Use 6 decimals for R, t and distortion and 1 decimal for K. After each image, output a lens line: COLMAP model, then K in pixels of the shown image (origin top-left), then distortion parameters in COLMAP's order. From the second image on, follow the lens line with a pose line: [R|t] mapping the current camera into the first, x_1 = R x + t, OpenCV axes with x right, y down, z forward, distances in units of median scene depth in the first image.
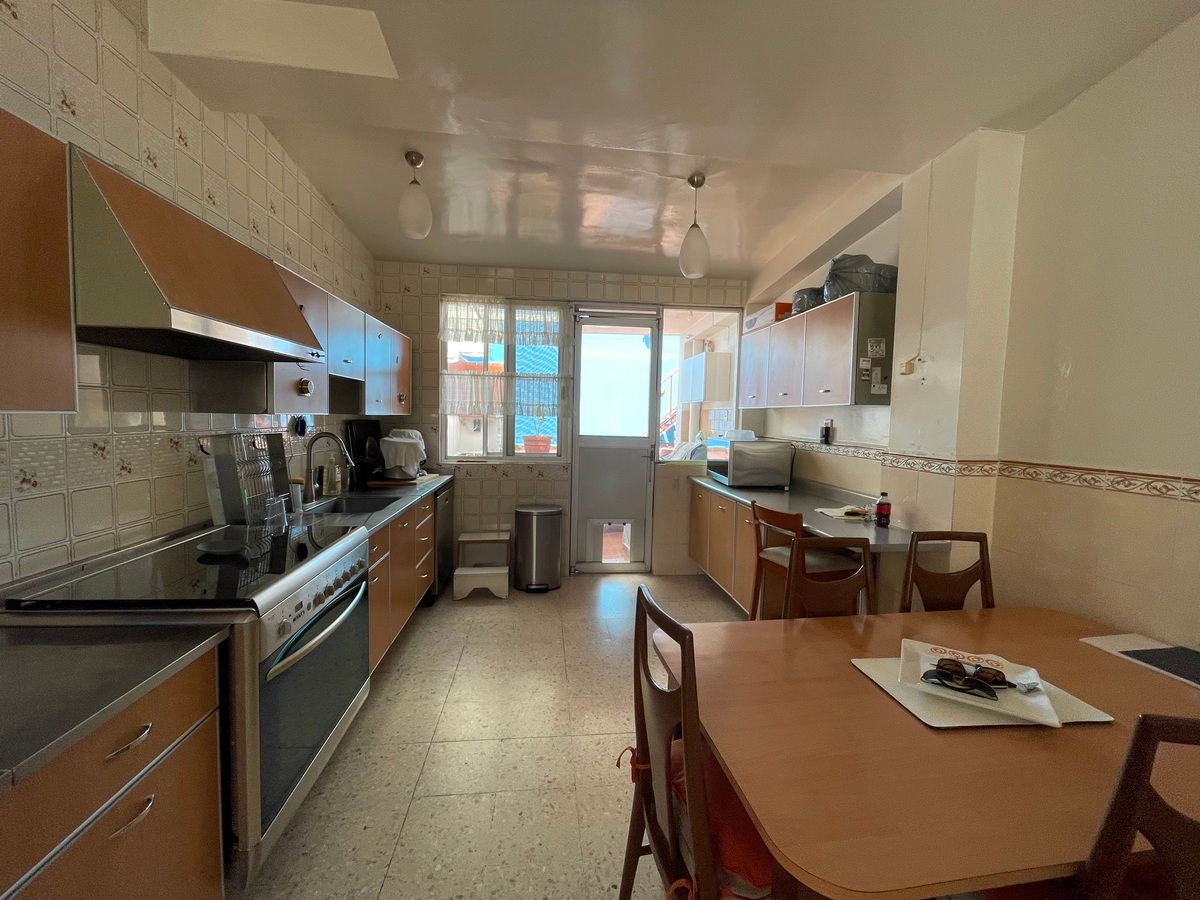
lens RADIAL K [[485.5, 0, 596.5], [0, 485.5, 447.5], [0, 0, 1]] dist [-0.011975, 0.004724]
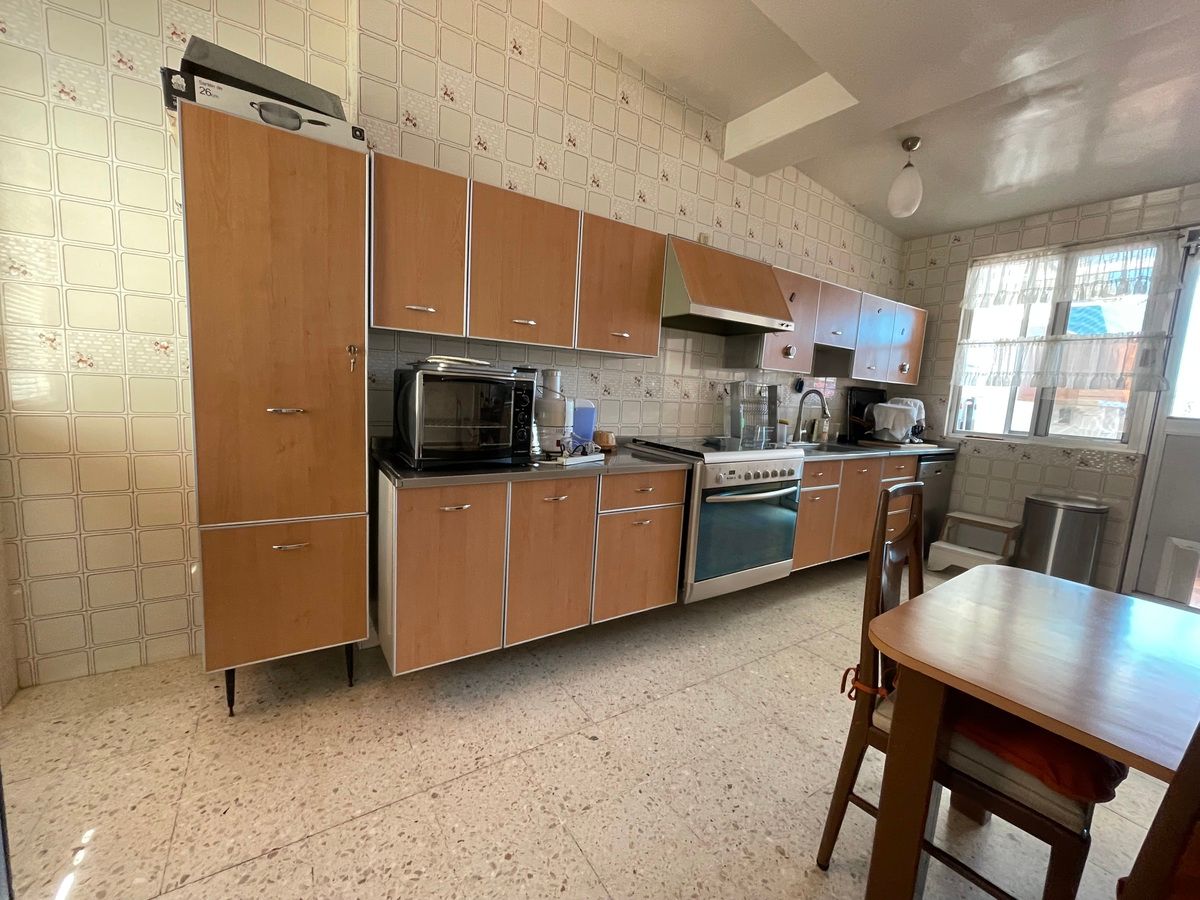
lens RADIAL K [[485.5, 0, 596.5], [0, 485.5, 447.5], [0, 0, 1]] dist [-0.011975, 0.004724]
pose [[0.452783, 0.111972, -0.884562, 0.265555], [-0.103164, 0.991999, 0.072765, 0.067645], [0.885633, 0.058308, 0.460711, -0.083636]]
